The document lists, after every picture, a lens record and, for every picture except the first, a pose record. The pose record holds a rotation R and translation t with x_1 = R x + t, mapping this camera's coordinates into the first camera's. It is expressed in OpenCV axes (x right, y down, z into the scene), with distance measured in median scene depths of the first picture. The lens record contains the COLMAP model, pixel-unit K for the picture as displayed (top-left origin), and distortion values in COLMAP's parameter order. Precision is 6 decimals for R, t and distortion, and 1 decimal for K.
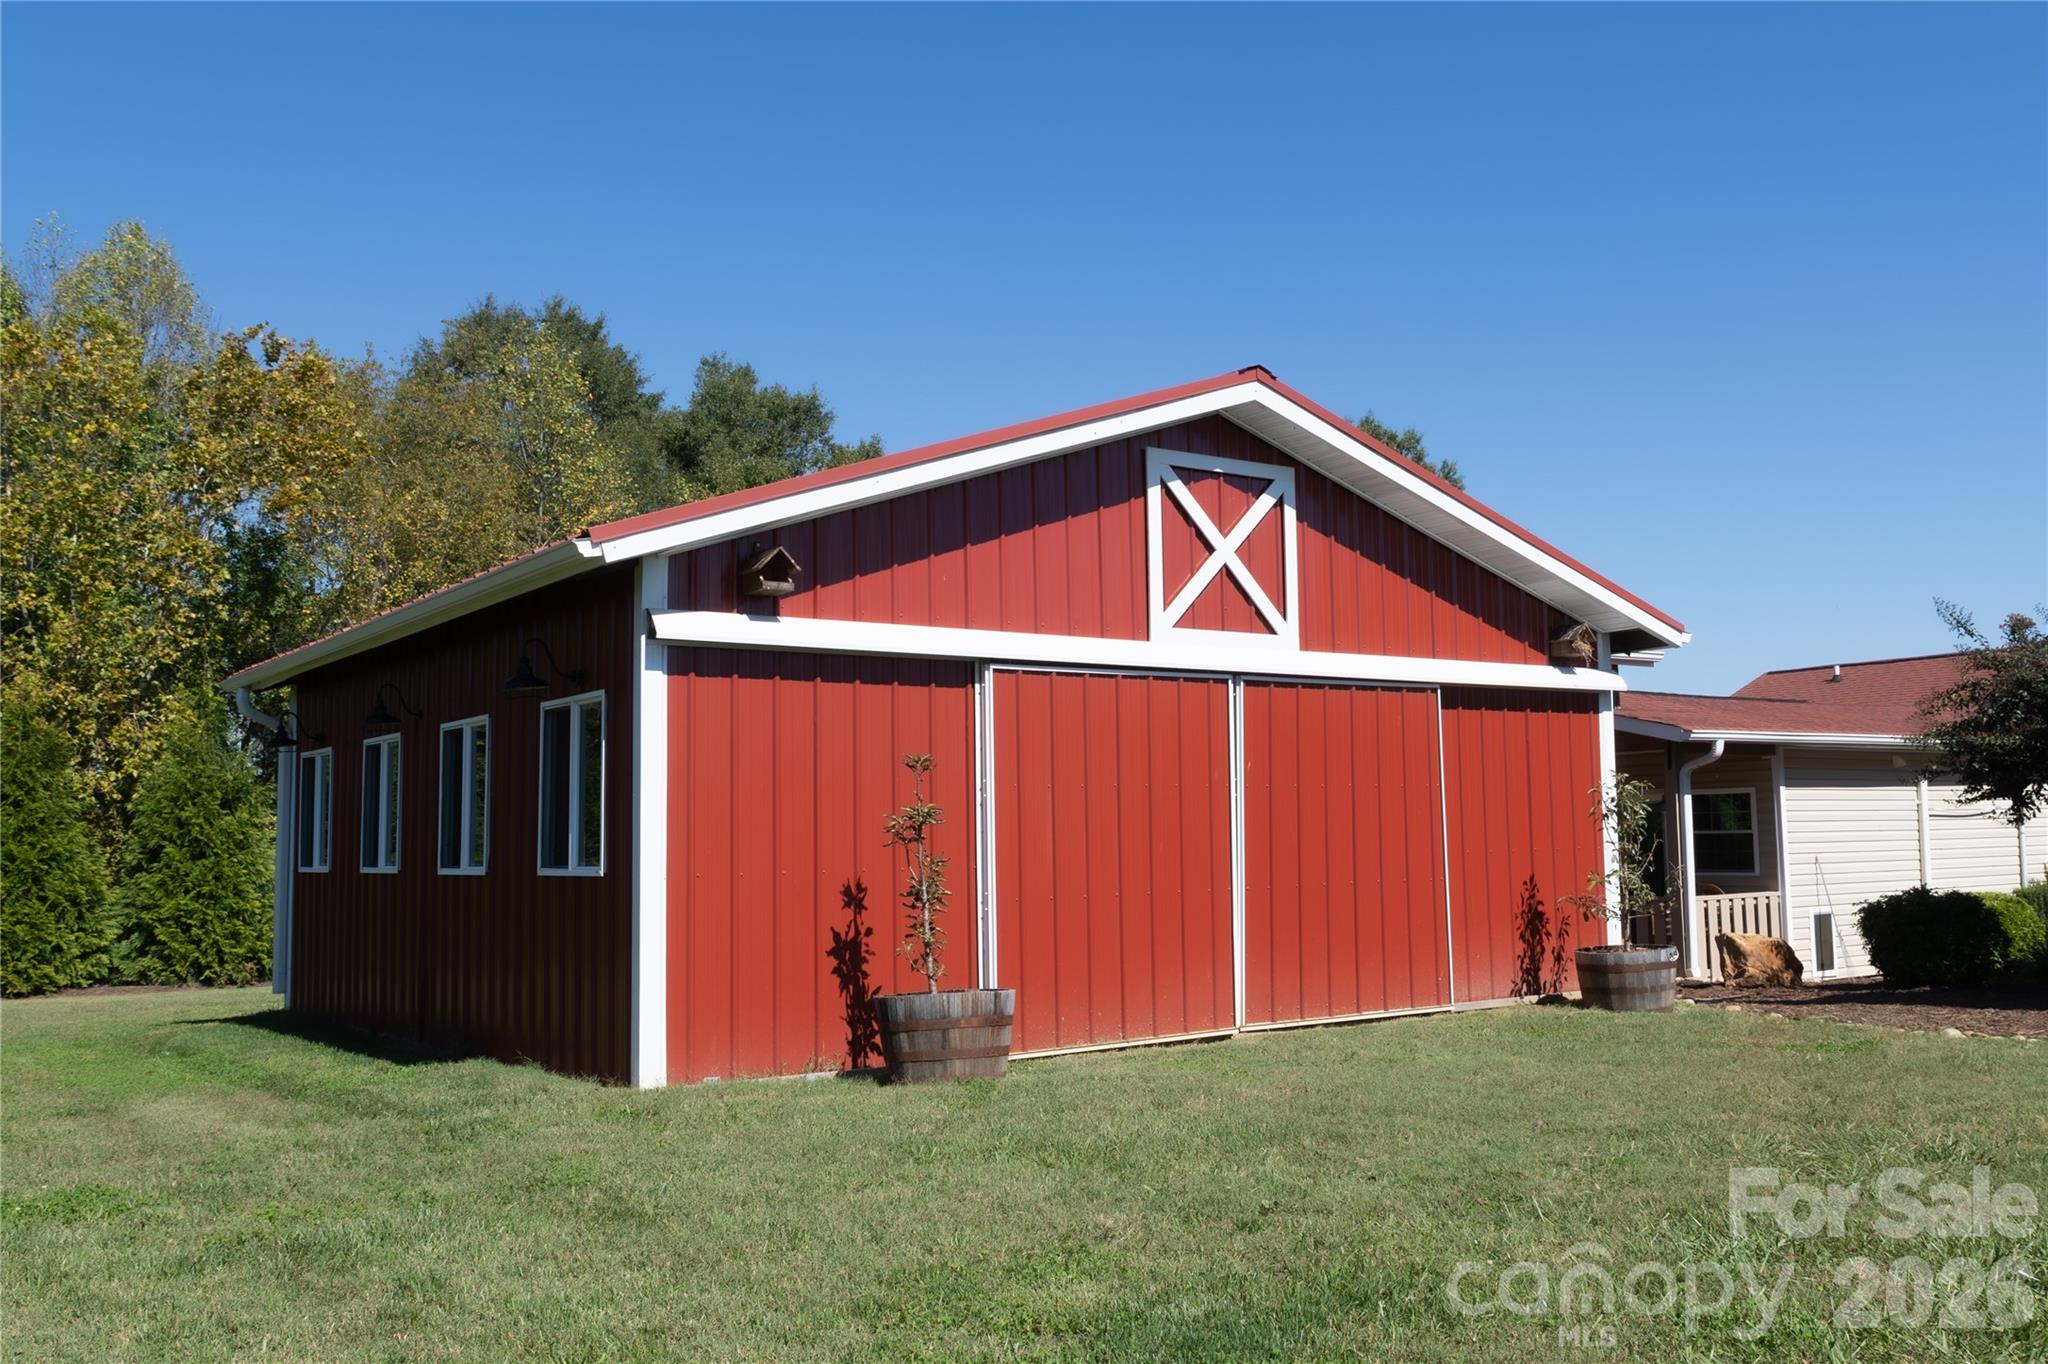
lens RADIAL K [[1750.6, 0, 1028.3], [0, 1750.6, 670.7], [0, 0, 1]] dist [0.002951, -0.025964]
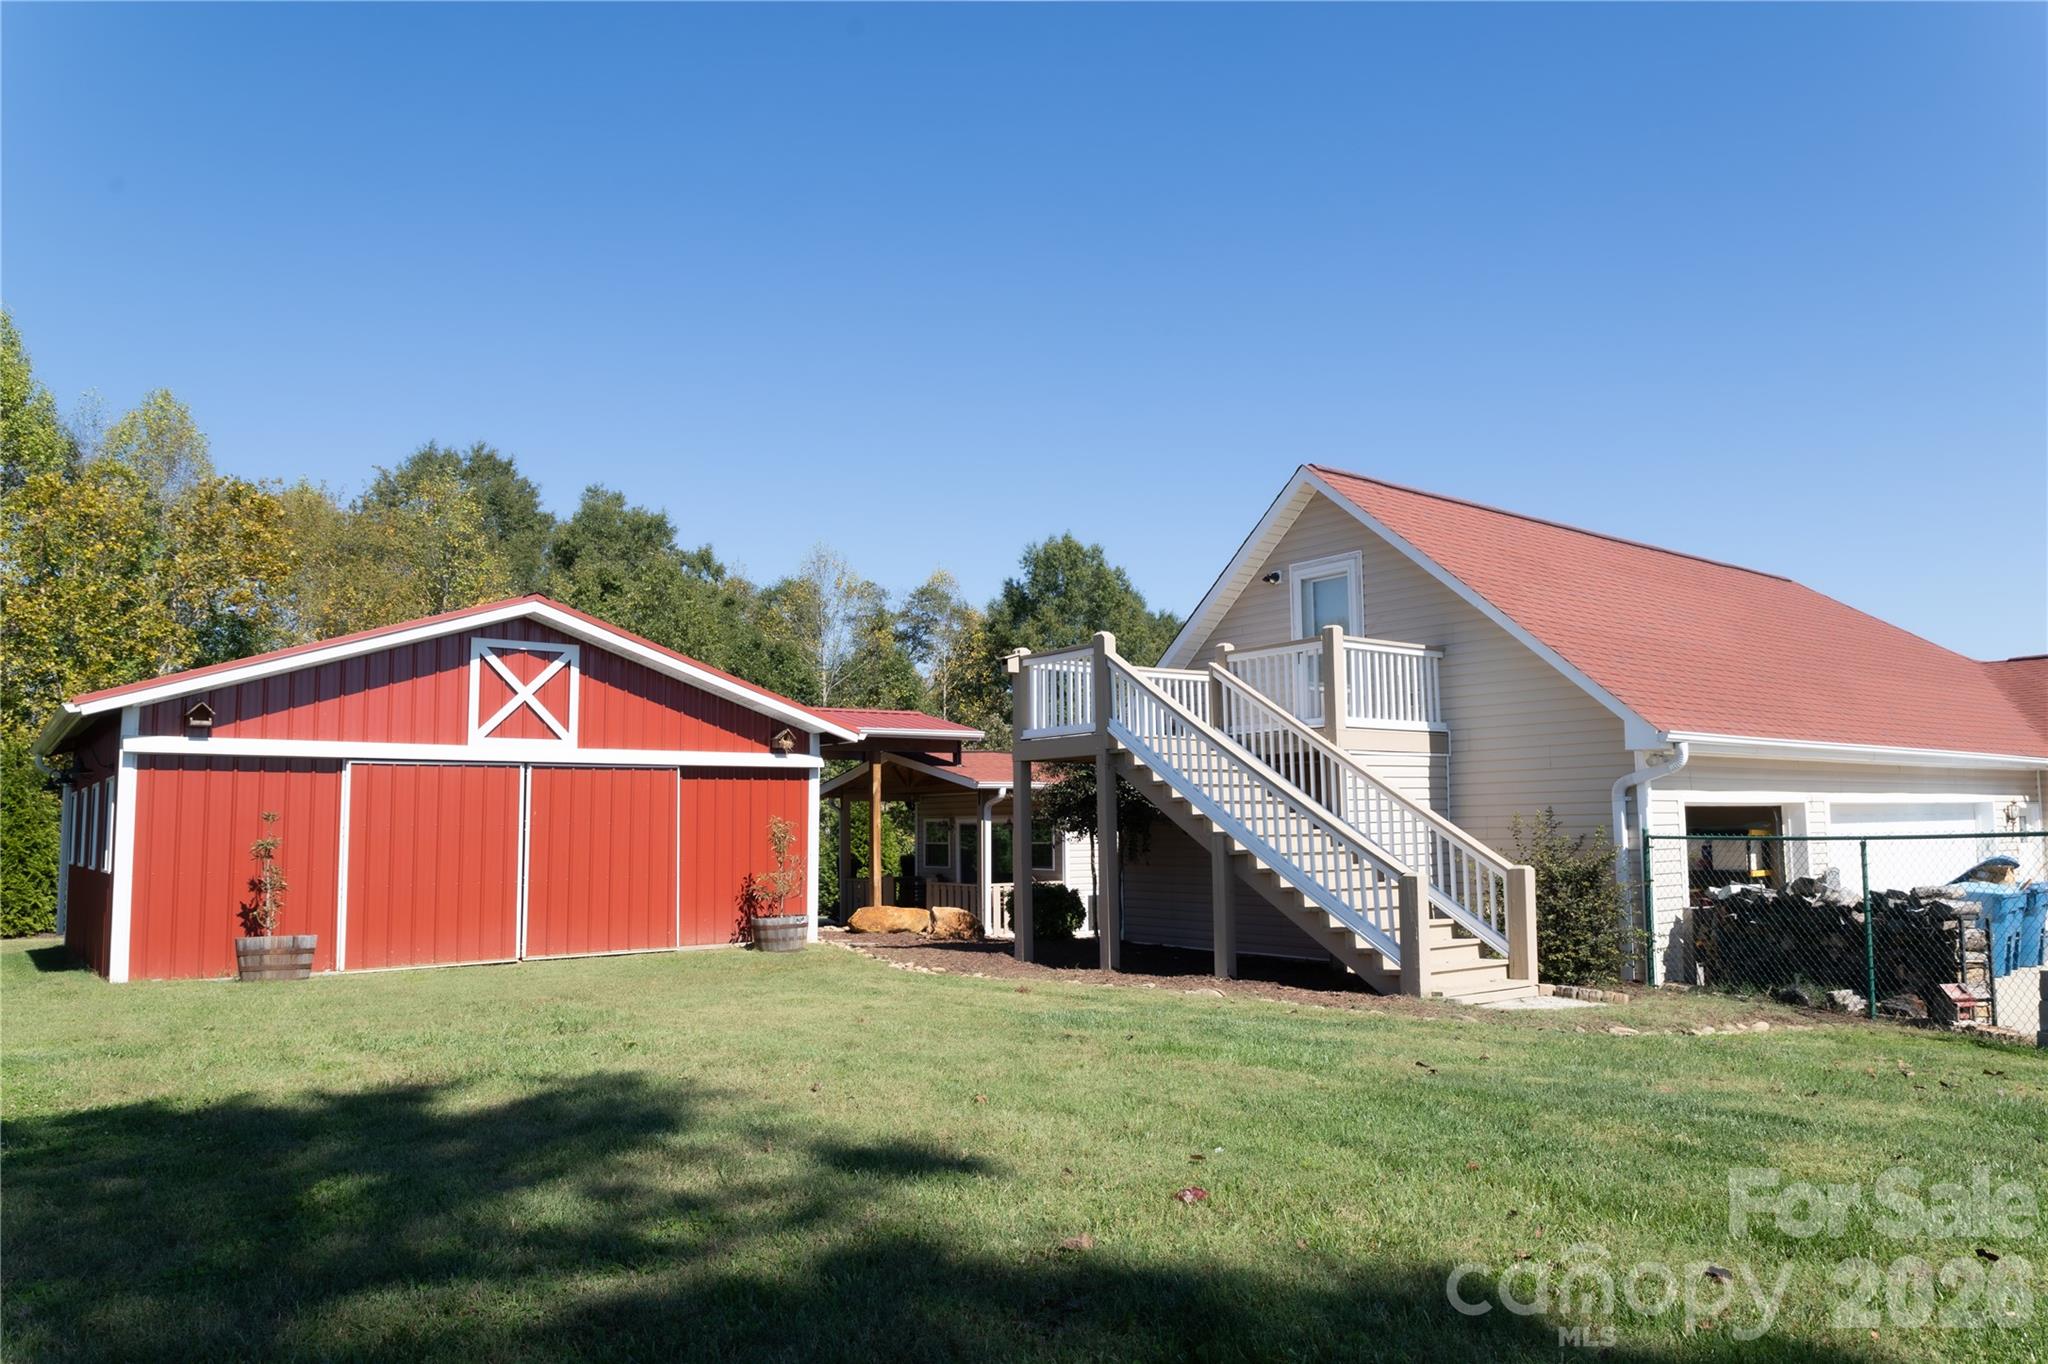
lens RADIAL K [[1363.5, 0, 1016.1], [0, 1363.5, 702.3], [0, 0, 1]] dist [-0.019472, 0.004281]
pose [[0.999719, 0.010109, 0.021453, 0.576628], [-0.010247, 0.999928, 0.006323, -0.072152], [-0.021388, -0.006541, 0.999750, -0.398822]]
